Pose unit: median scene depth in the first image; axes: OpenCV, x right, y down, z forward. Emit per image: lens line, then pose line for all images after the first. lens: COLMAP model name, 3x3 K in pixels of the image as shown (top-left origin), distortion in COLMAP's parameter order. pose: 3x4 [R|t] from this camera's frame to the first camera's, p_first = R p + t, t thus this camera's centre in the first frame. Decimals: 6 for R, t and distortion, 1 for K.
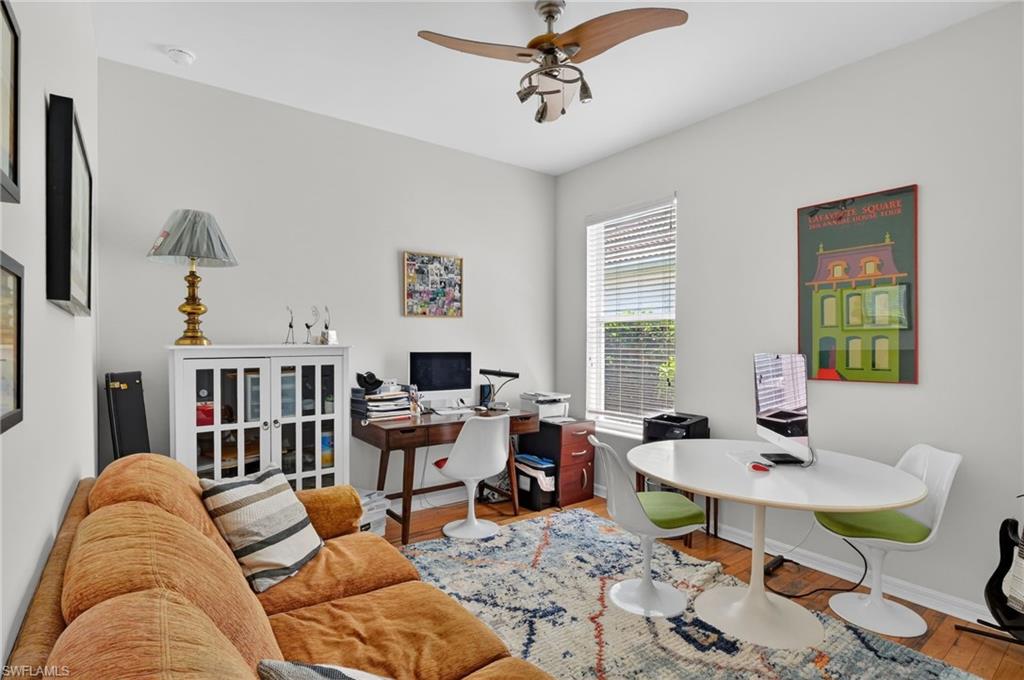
lens RADIAL K [[499.5, 0, 513.1], [0, 499.5, 343.4], [0, 0, 1]] dist [-0.029458, 0.000308]
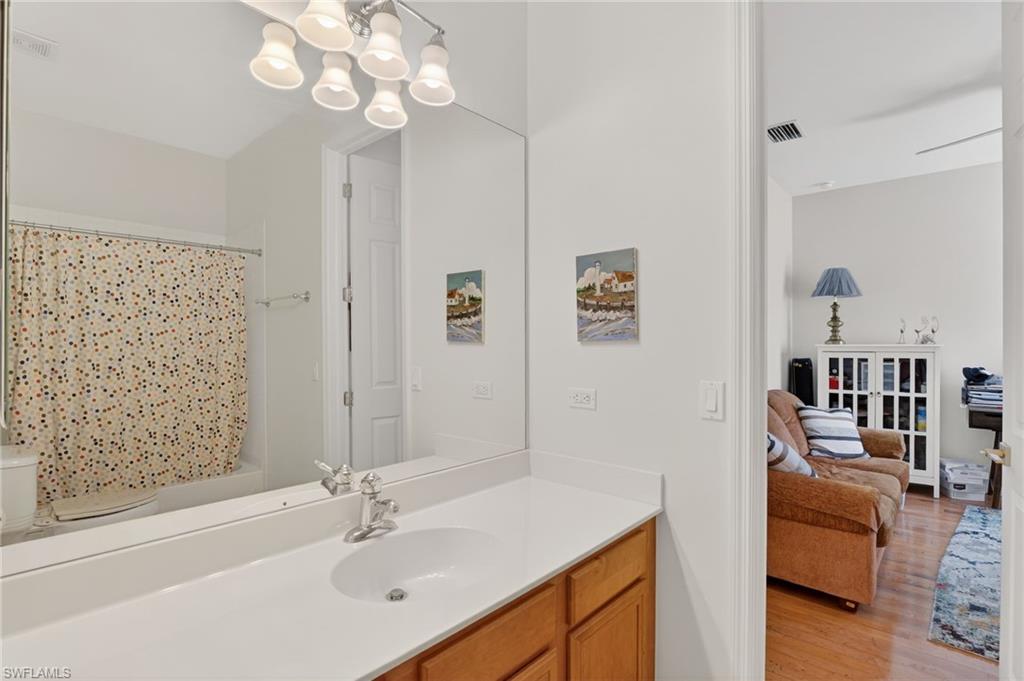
lens RADIAL K [[499.5, 0, 511.4], [0, 499.5, 349.4], [0, 0, 1]] dist [-0.029458, 0.000308]
pose [[0.194950, 0.016088, -0.980681, 0.842581], [-0.002119, 0.999870, 0.015981, -0.004344], [0.980811, -0.001038, 0.194959, -0.464693]]
